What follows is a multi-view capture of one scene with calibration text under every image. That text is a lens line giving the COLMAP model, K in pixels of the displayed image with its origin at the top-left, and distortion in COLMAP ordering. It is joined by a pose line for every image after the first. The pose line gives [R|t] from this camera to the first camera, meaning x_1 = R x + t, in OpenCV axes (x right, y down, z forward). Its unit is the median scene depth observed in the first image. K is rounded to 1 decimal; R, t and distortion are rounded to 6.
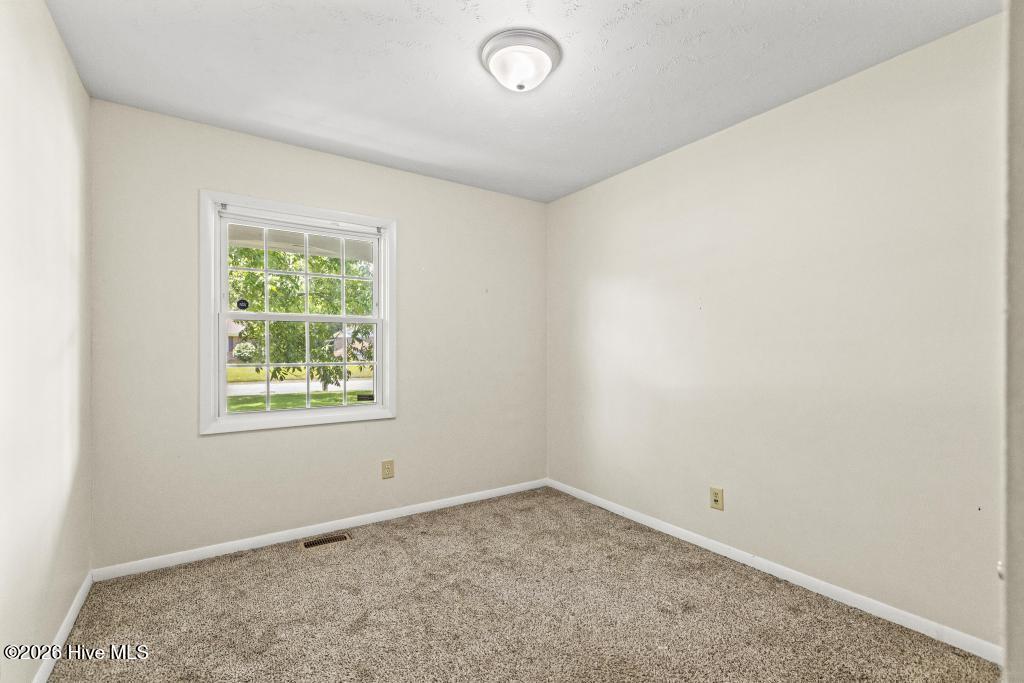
lens RADIAL K [[465.7, 0, 521.6], [0, 465.7, 349.0], [0, 0, 1]] dist [-0.001320, -0.000917]
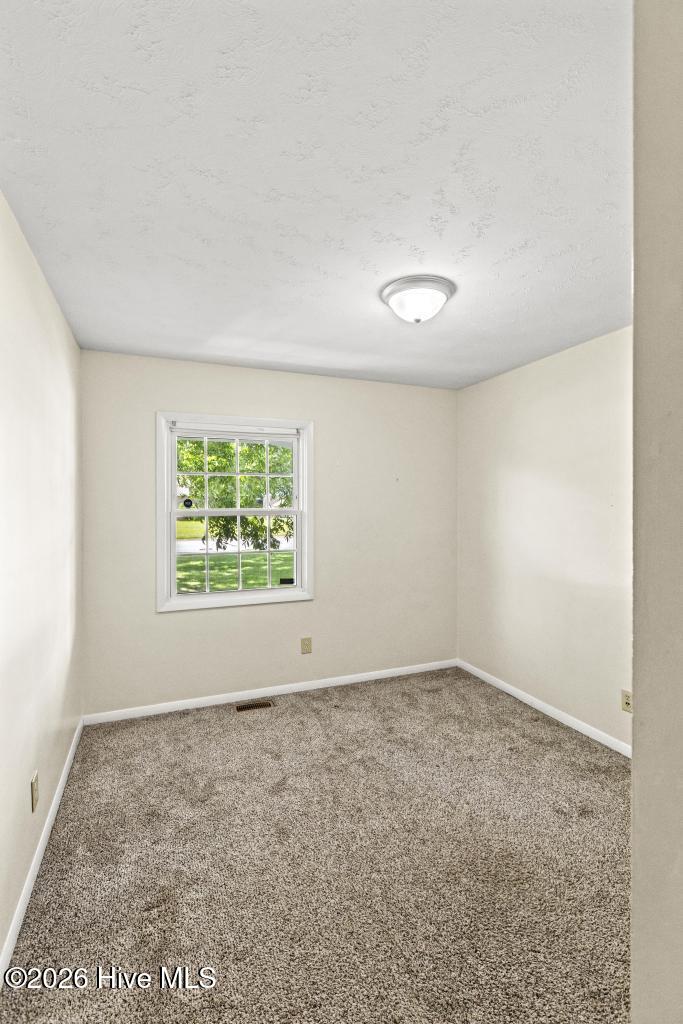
lens RADIAL K [[465.7, 0, 339.4], [0, 465.7, 514.4], [0, 0, 1]] dist [-0.001320, -0.000917]
pose [[0.975634, 0.002521, -0.219388, 0.042236], [0.000029, 0.999932, 0.011620, -0.084340], [0.219403, -0.011343, 0.975568, -0.082055]]
